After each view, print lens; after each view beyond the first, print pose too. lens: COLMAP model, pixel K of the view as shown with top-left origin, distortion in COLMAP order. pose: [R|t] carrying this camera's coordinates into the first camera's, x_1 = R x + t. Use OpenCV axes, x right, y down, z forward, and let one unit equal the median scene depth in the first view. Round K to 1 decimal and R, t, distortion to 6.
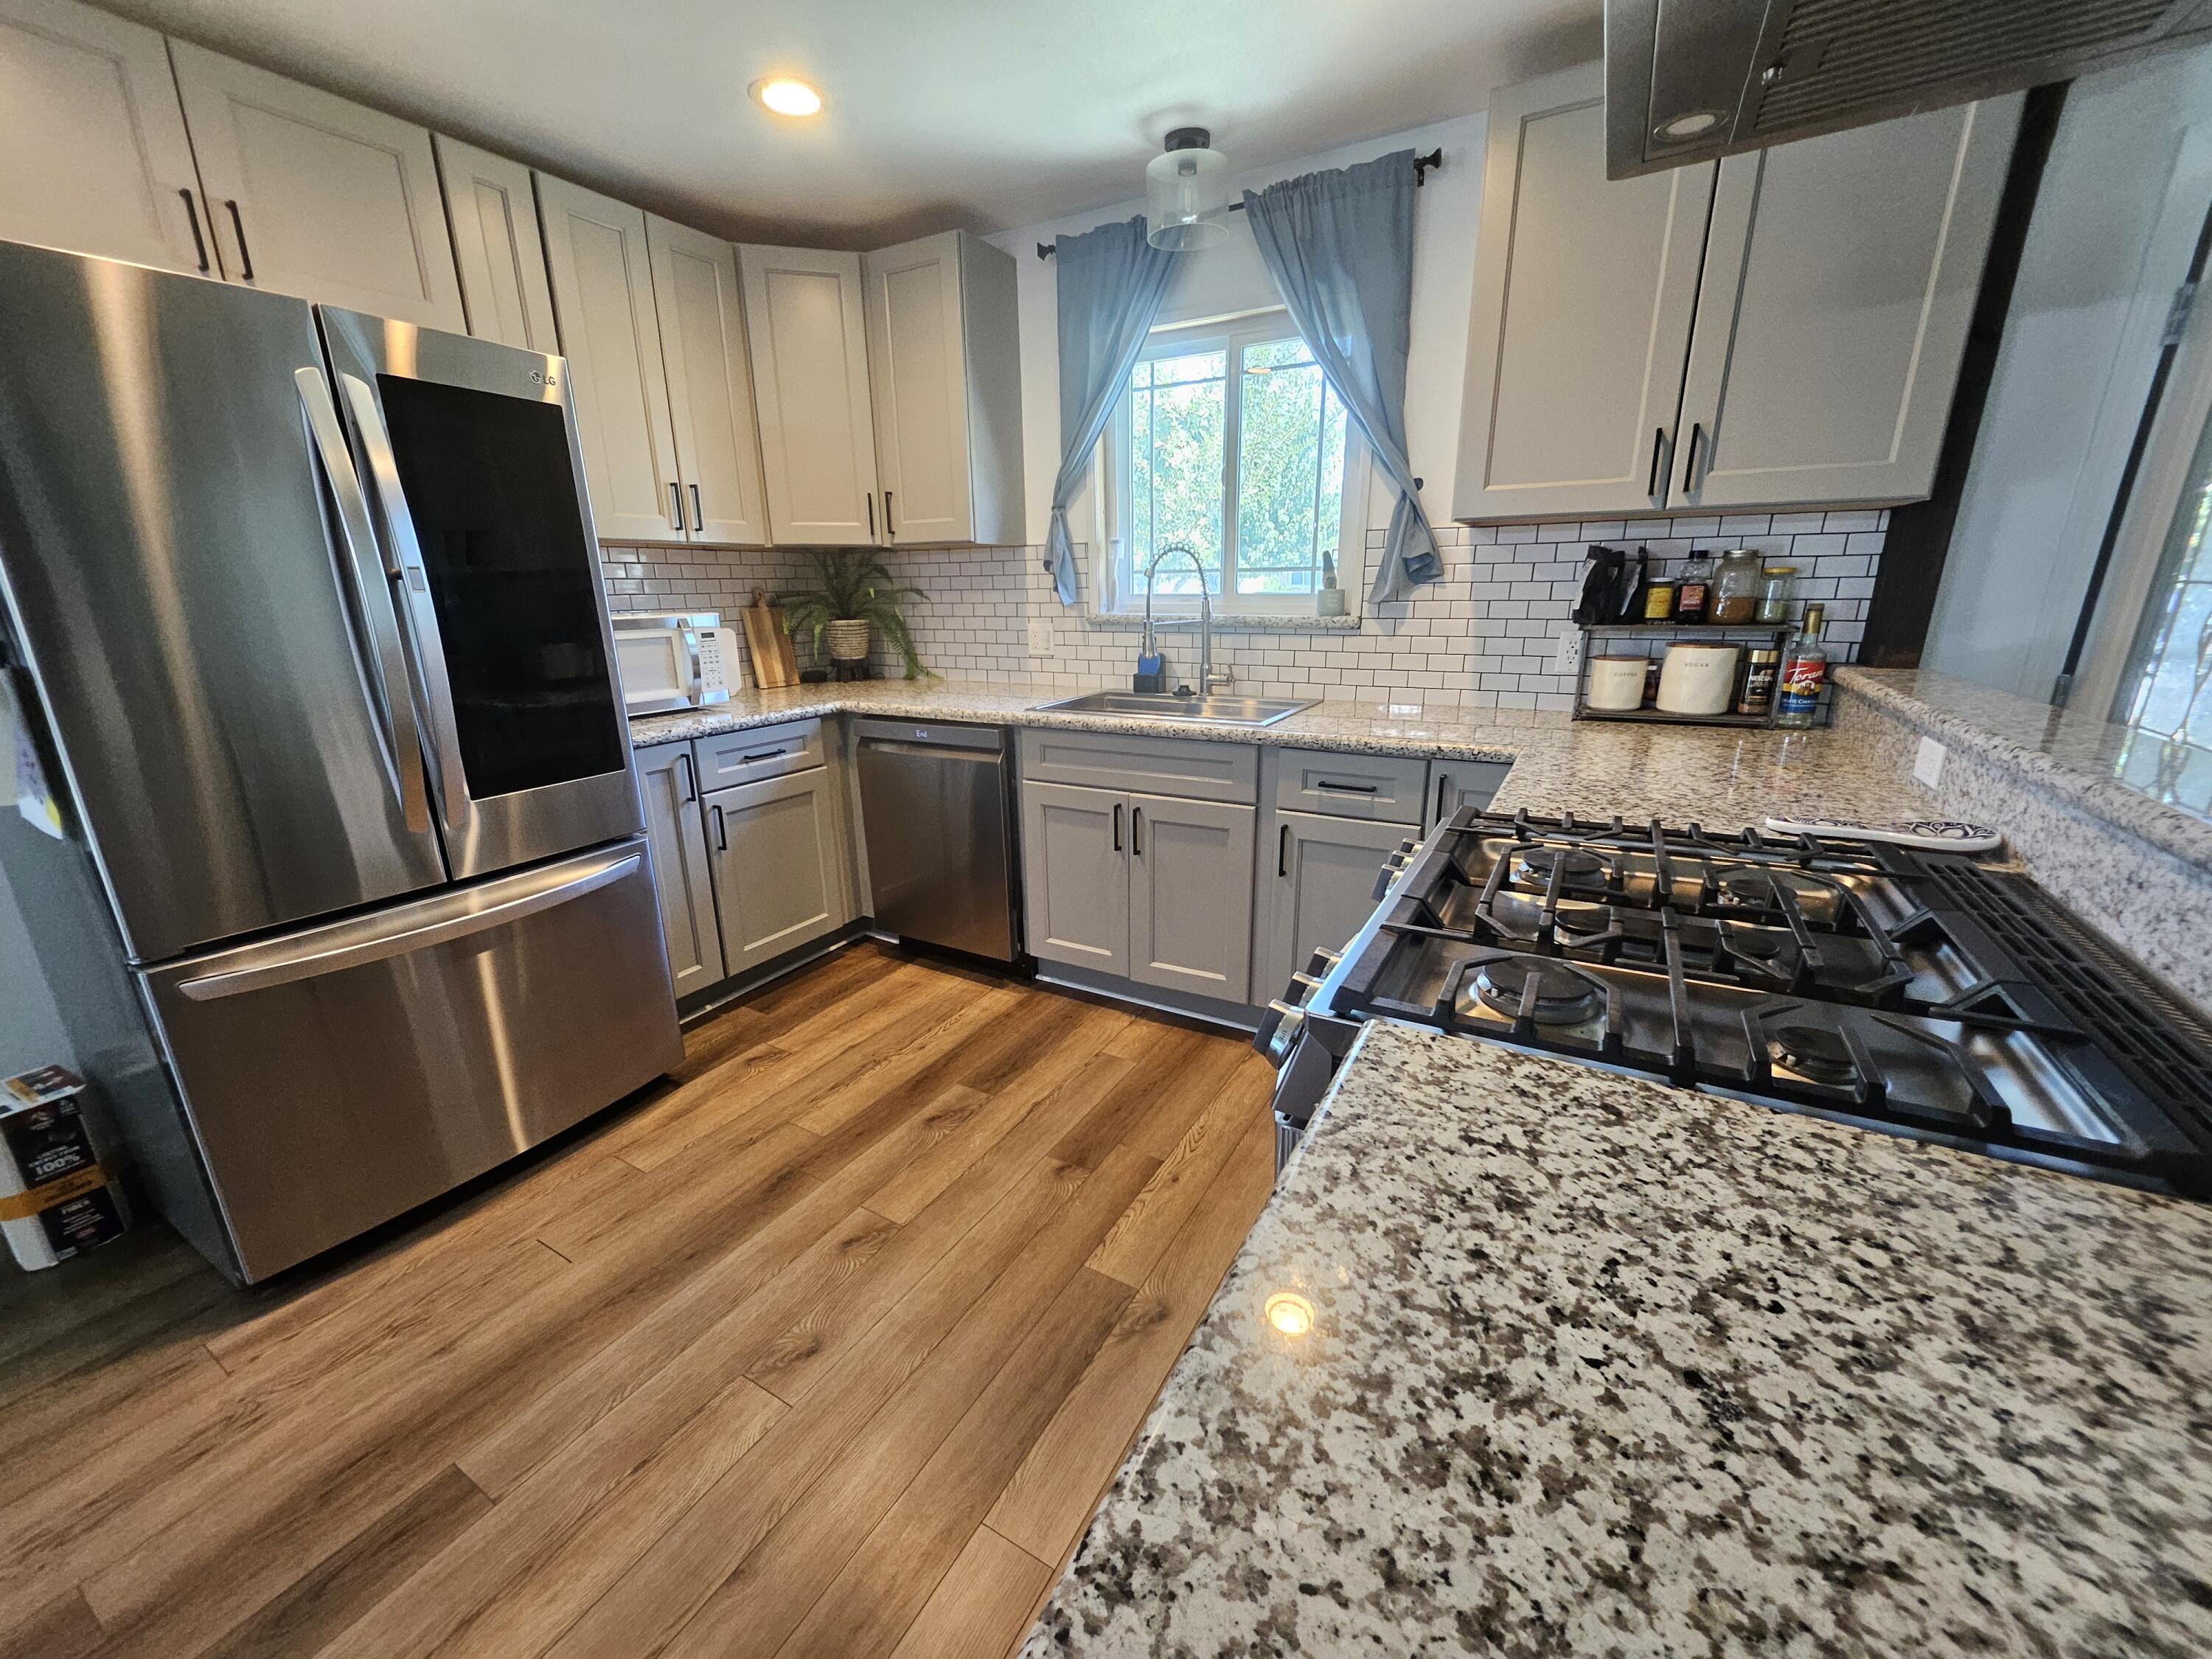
lens RADIAL K [[863.5, 0, 1101.6], [0, 863.5, 832.3], [0, 0, 1]] dist [0.004890, -0.003249]
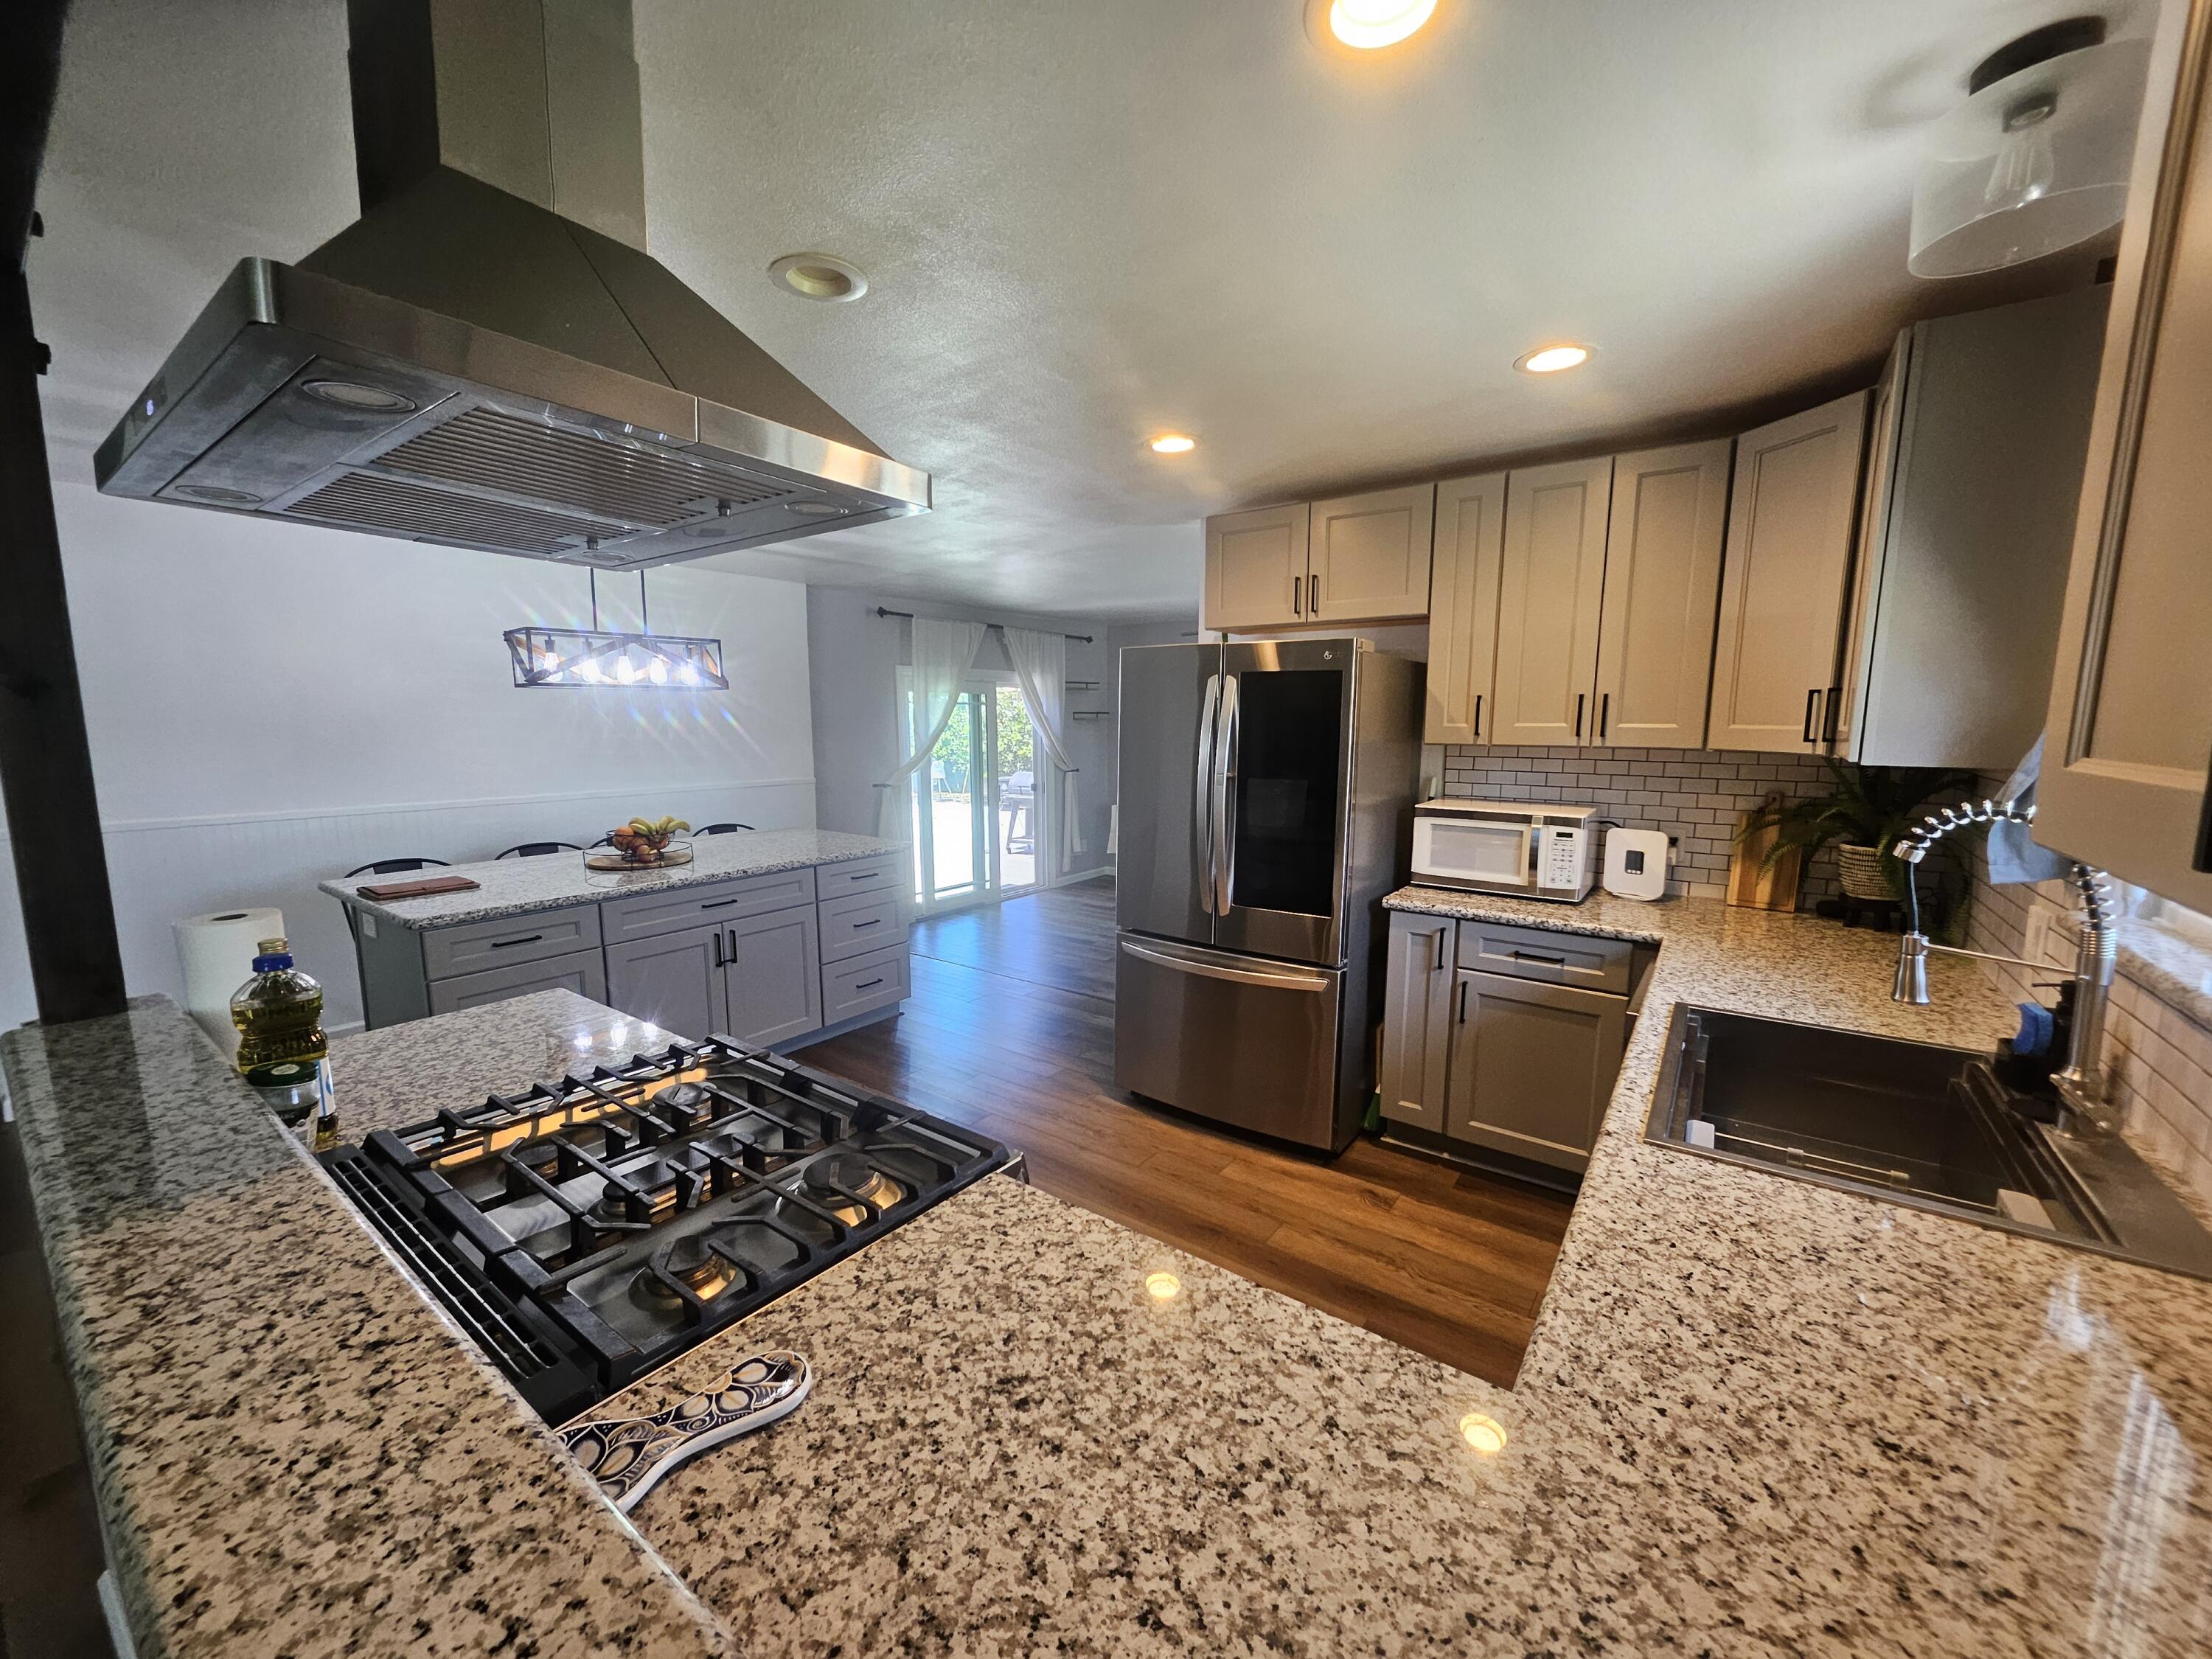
lens RADIAL K [[863.5, 0, 1101.6], [0, 863.5, 832.3], [0, 0, 1]] dist [0.004890, -0.003249]
pose [[-0.117799, 0.149800, -0.981674, 0.679610], [-0.273829, 0.945330, 0.177113, -0.287774], [0.954537, 0.289675, -0.070340, 0.598201]]
